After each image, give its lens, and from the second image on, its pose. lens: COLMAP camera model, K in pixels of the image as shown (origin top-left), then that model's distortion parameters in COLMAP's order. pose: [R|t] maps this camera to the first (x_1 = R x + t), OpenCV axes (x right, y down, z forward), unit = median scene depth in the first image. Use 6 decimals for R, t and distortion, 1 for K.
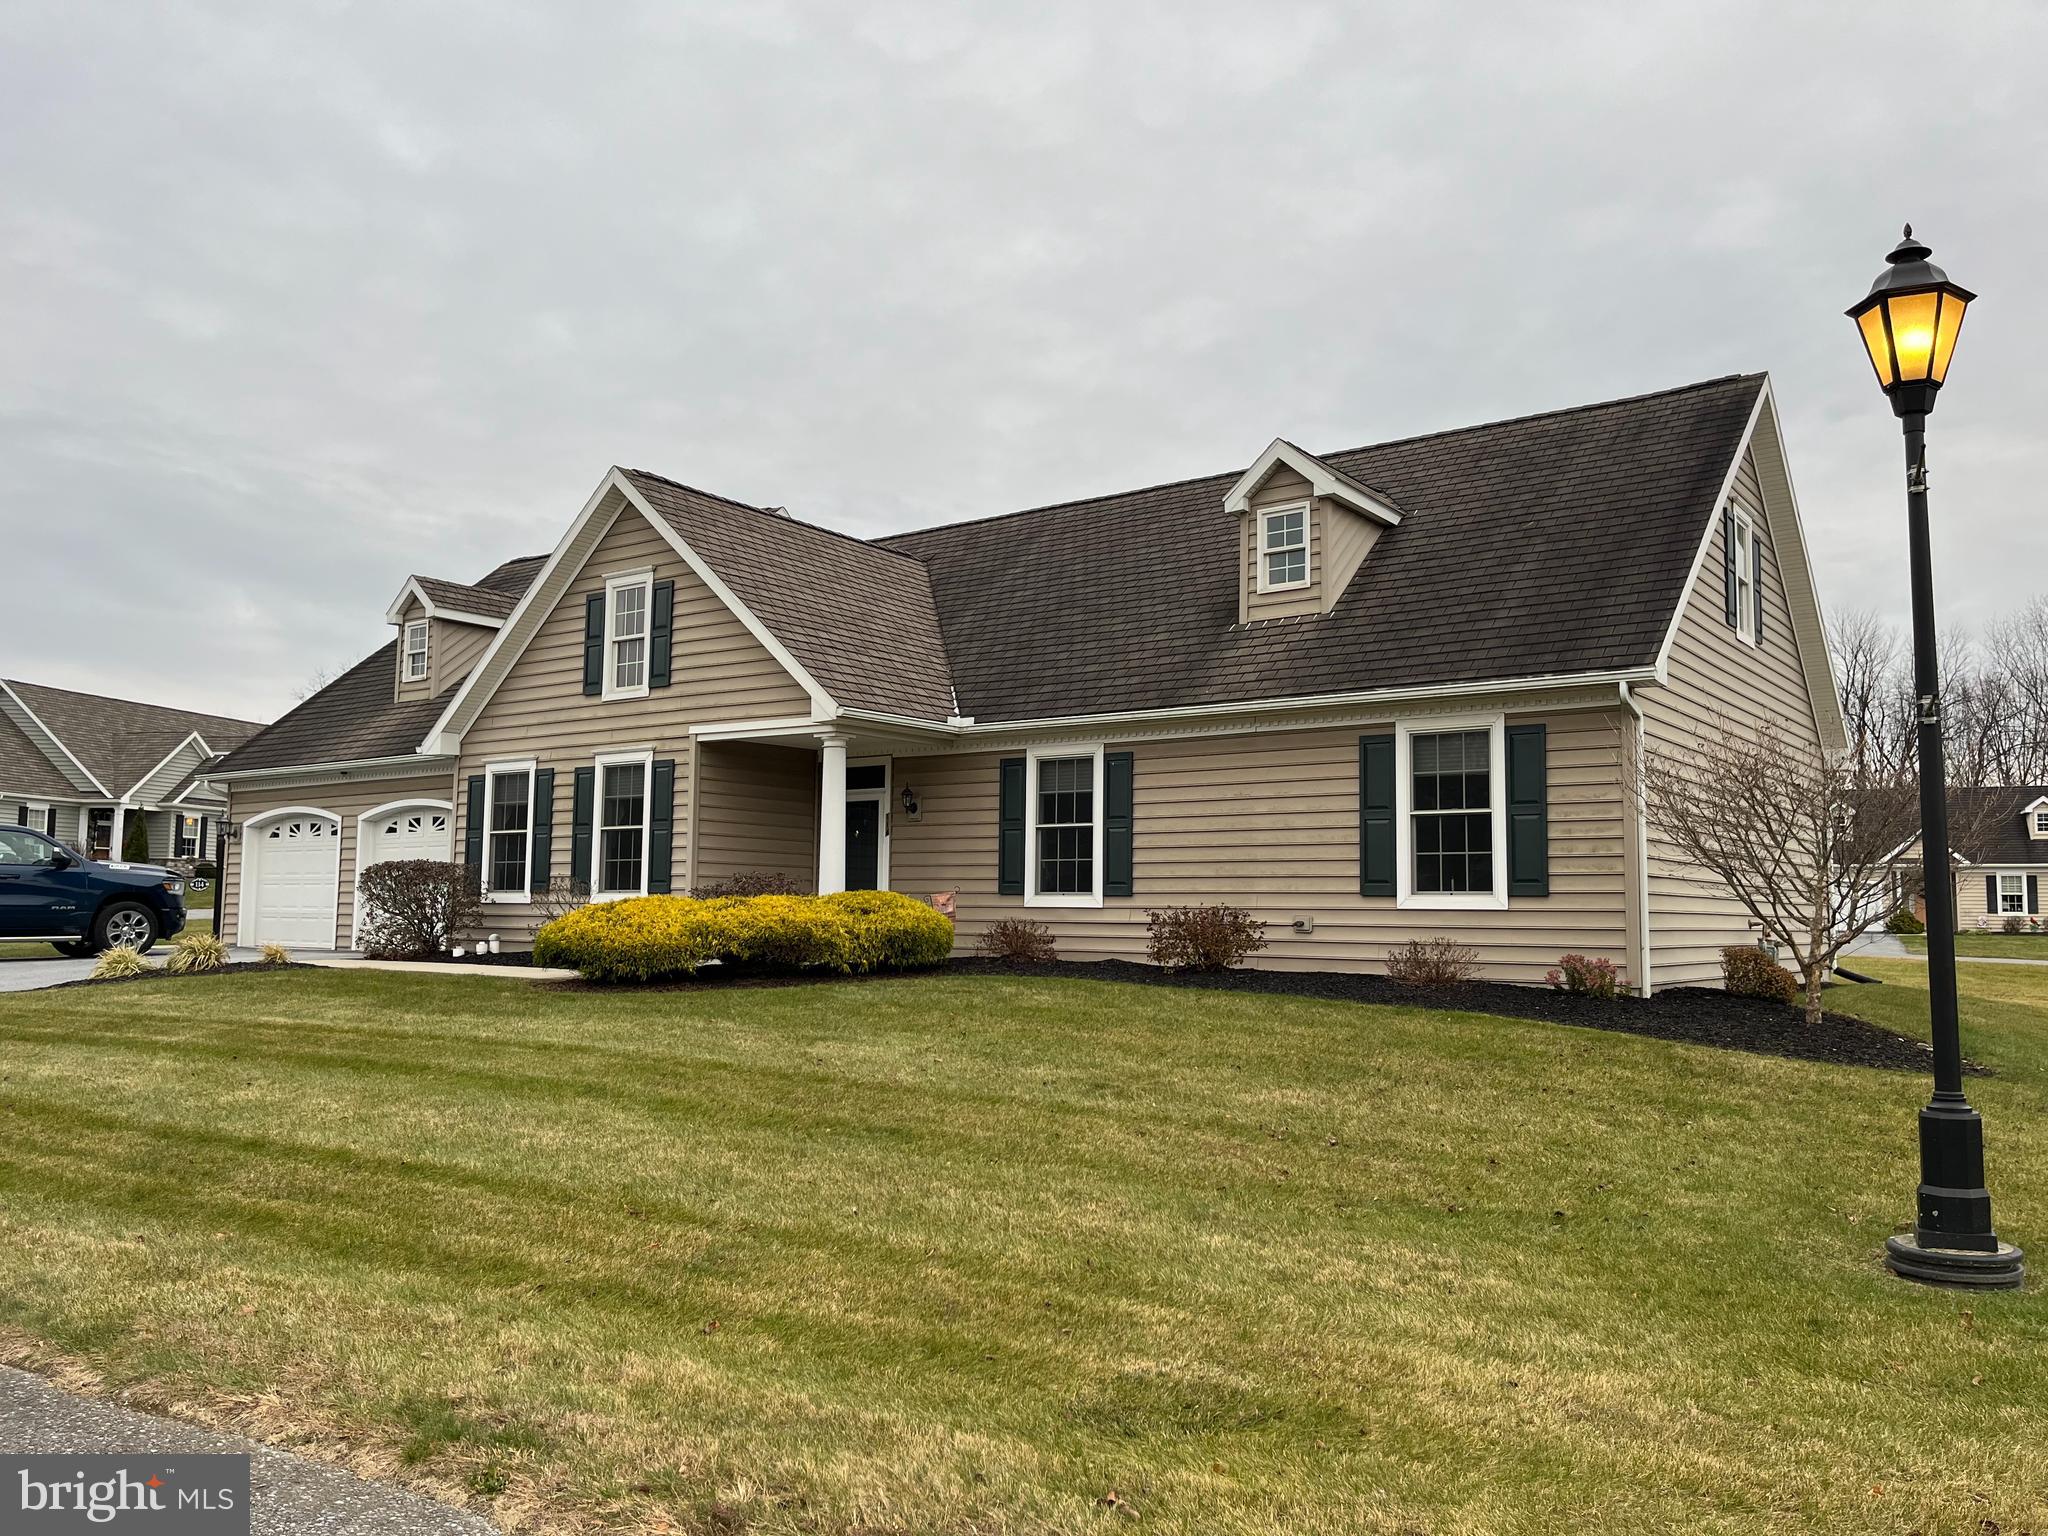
lens RADIAL K [[1477.7, 0, 1077.7], [0, 1477.7, 777.1], [0, 0, 1]] dist [0.023982, -0.002677]
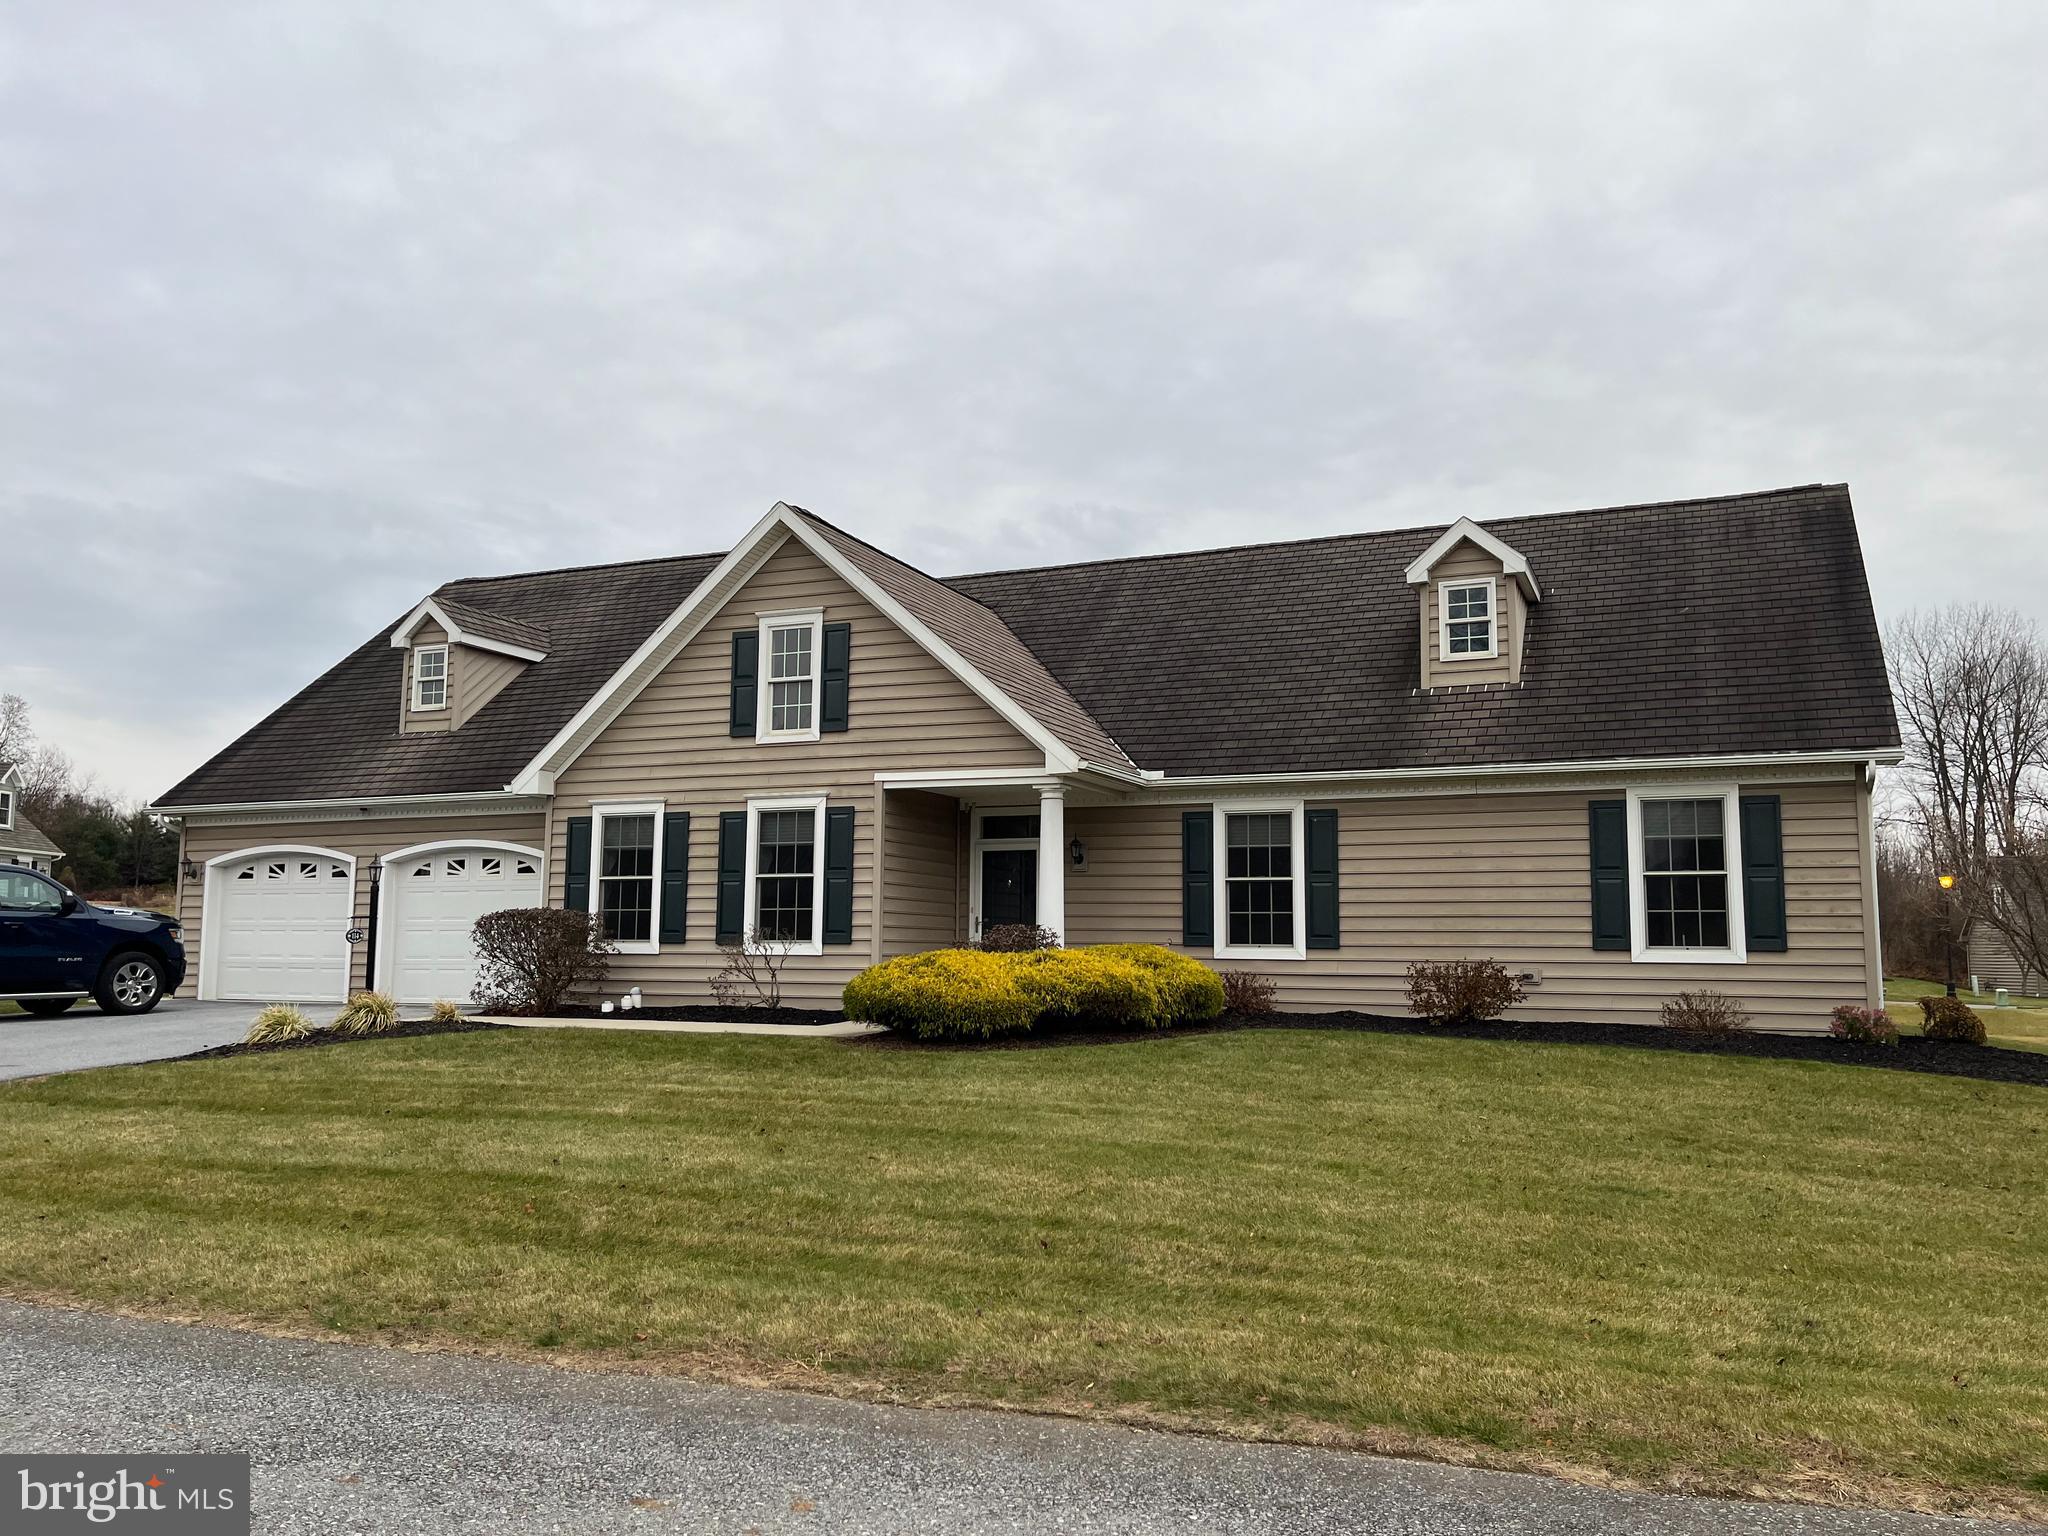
lens RADIAL K [[1541.3, 0, 1044.3], [0, 1541.3, 777.6], [0, 0, 1]] dist [0.075850, -0.107236]
pose [[0.979445, 0.022589, 0.200442, -0.359125], [-0.017963, 0.999529, -0.024868, -0.008099], [-0.200910, 0.020757, 0.979390, -0.023455]]
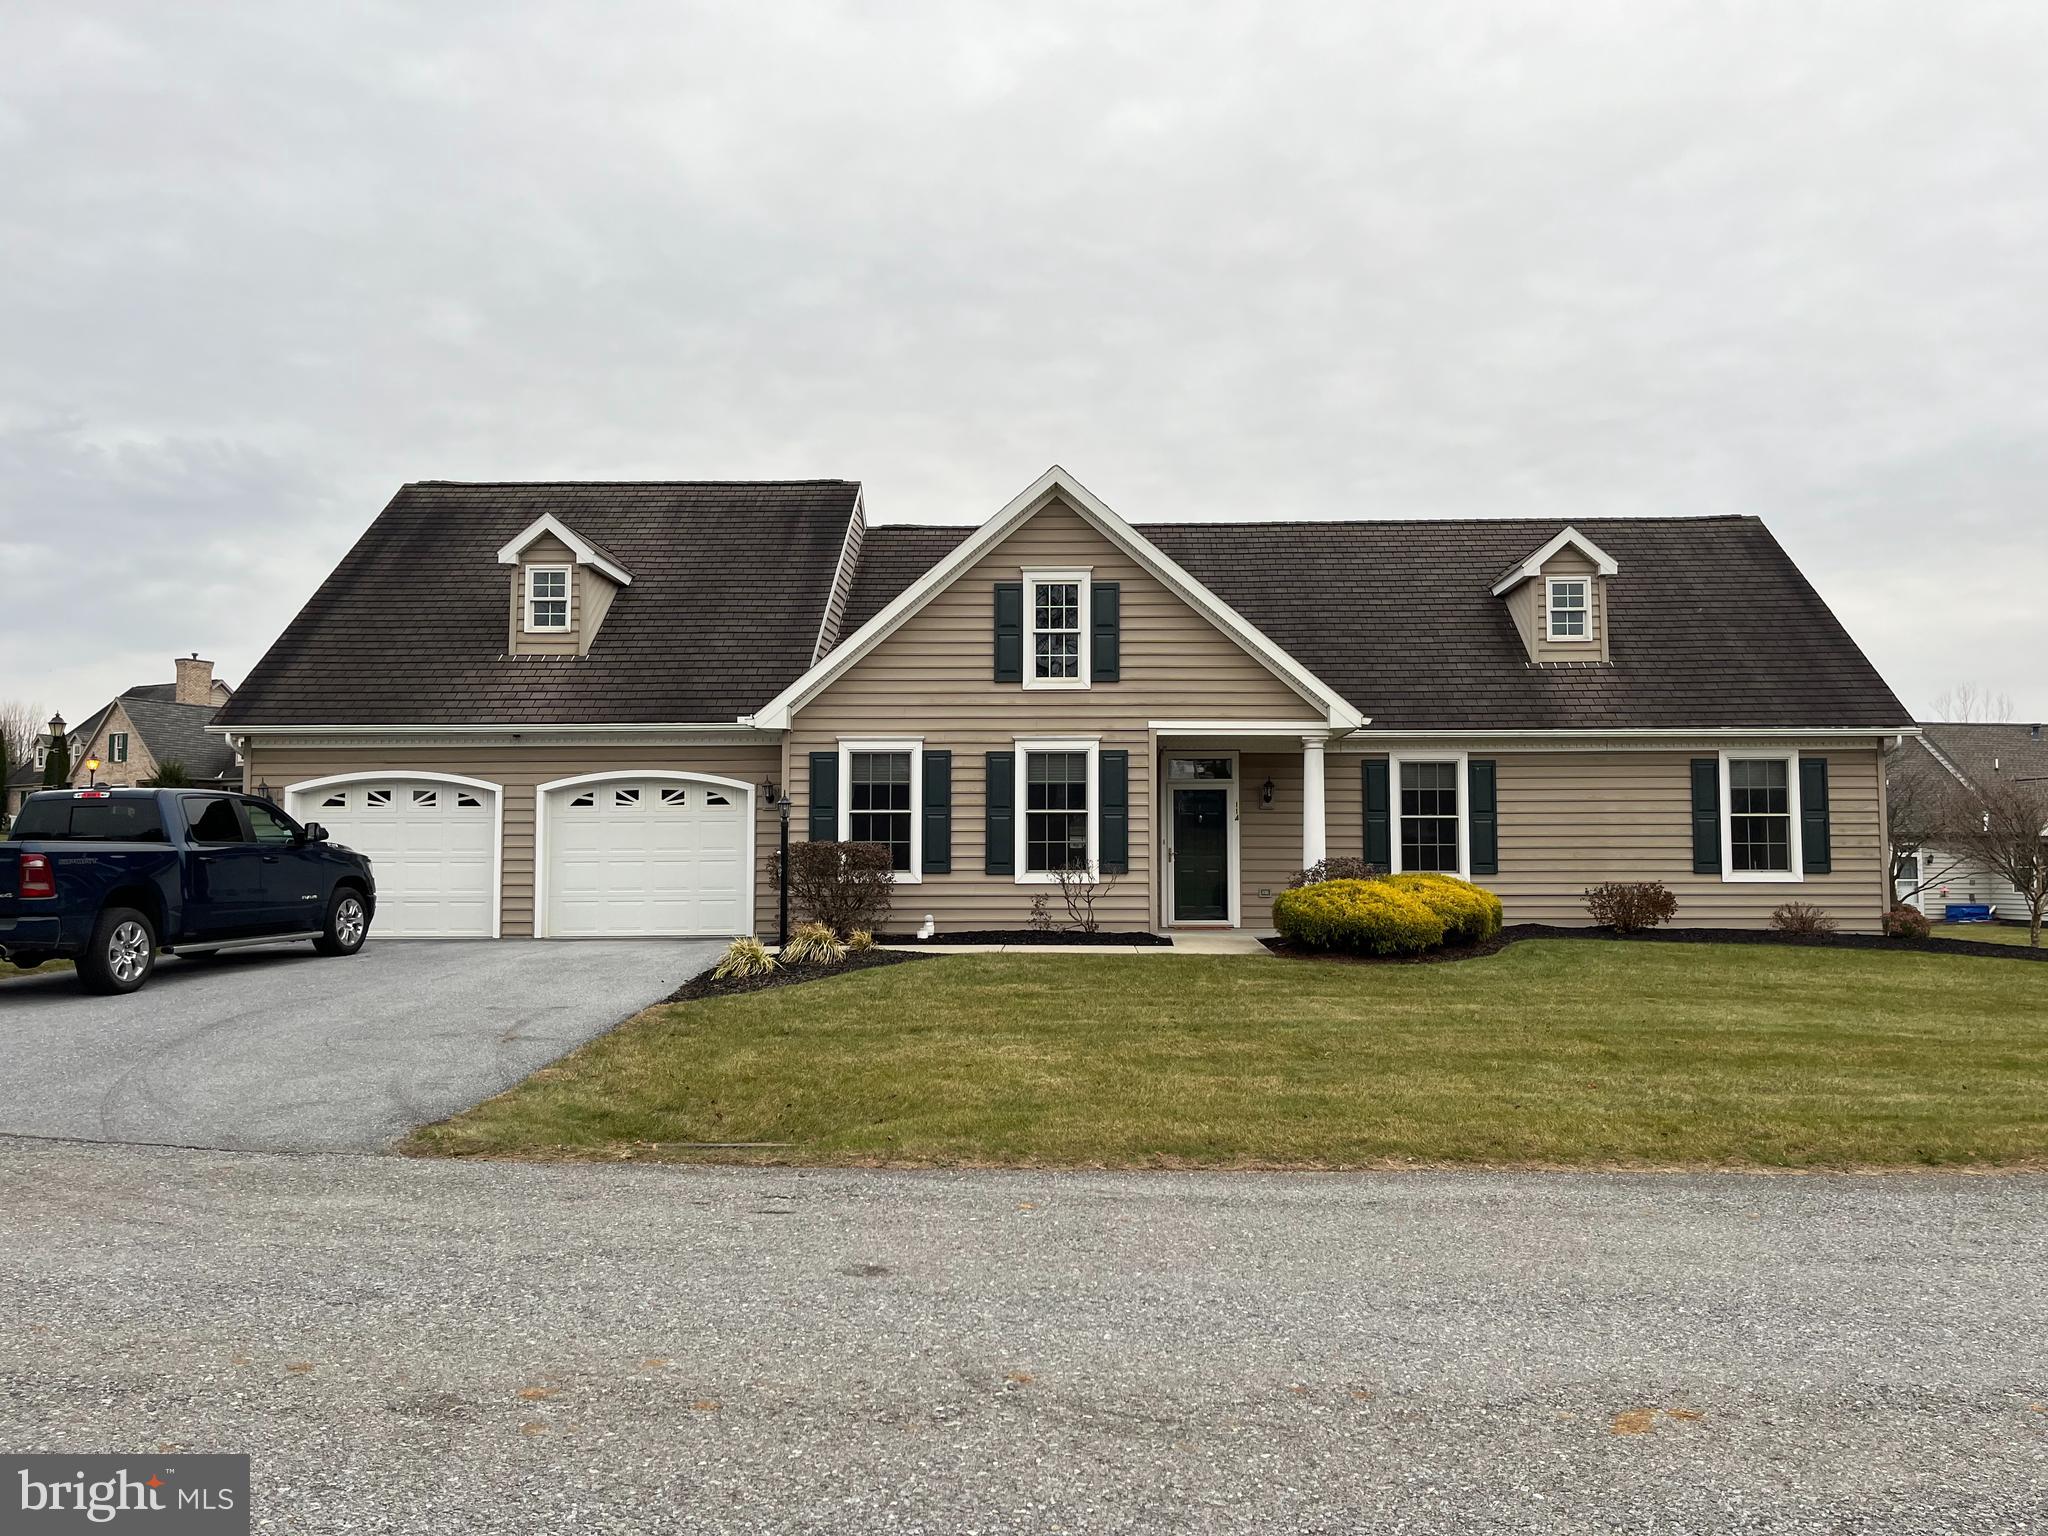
lens RADIAL K [[1541.3, 0, 1044.3], [0, 1541.3, 777.6], [0, 0, 1]] dist [0.075850, -0.107236]
pose [[0.835077, 0.024014, 0.549608, -0.958041], [-0.040893, 0.998993, 0.018484, -0.010496], [-0.548611, -0.037911, 0.835218, 0.089255]]
